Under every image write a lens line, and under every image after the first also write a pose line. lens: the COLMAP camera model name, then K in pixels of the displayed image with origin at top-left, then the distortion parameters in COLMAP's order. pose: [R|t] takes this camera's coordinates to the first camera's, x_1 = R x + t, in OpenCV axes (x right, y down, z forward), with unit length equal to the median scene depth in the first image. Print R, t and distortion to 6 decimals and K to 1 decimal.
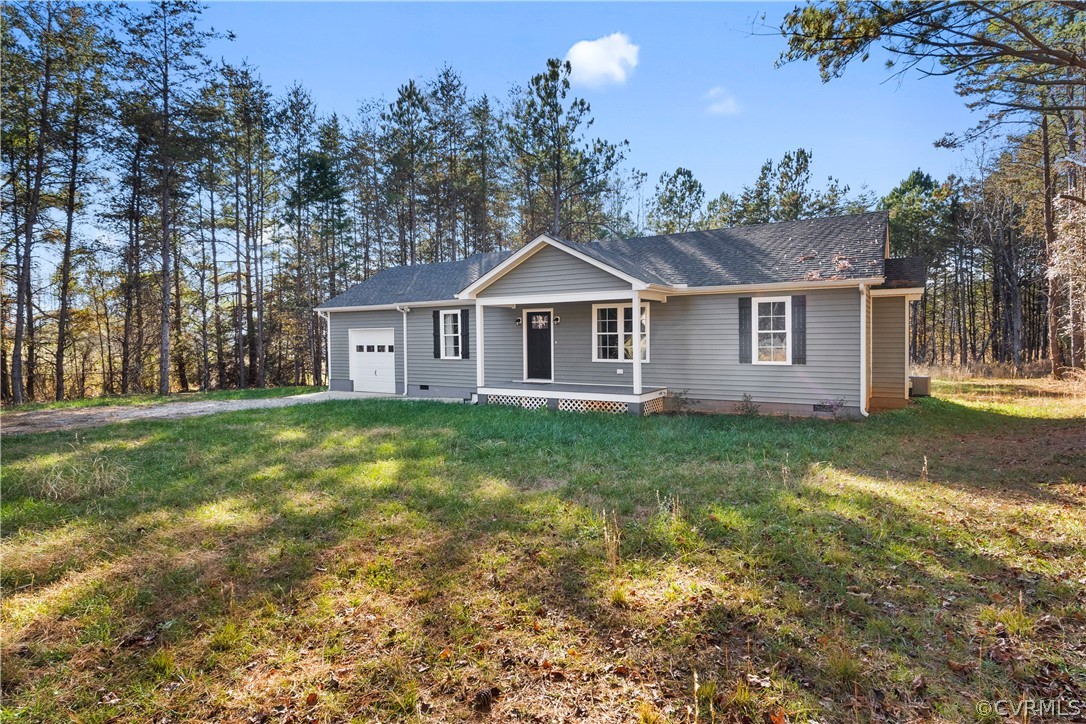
lens RADIAL K [[480.9, 0, 543.0], [0, 480.9, 362.0], [0, 0, 1]] dist [-0.000023, -0.000020]
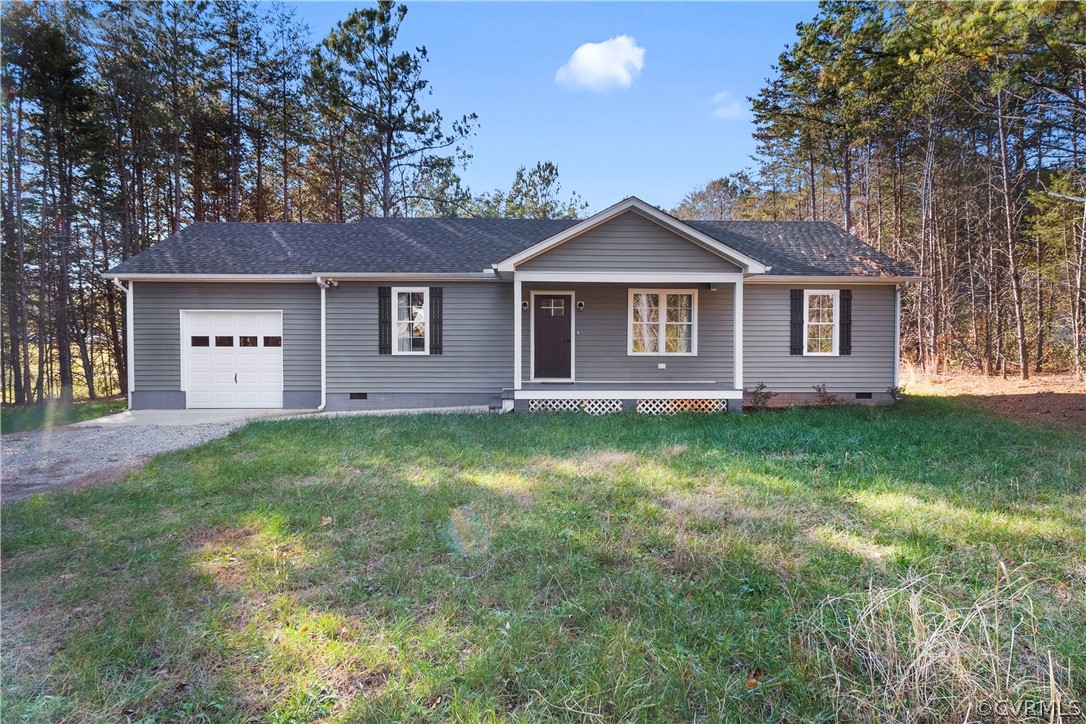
lens RADIAL K [[510.2, 0, 543.0], [0, 510.2, 362.0], [0, 0, 1]] dist [-0.000326, 0.000111]
pose [[0.872957, -0.012228, 0.487644, -0.481901], [0.013517, 0.999908, 0.000877, 0.008138], [-0.487610, 0.005826, 0.873042, 0.283847]]
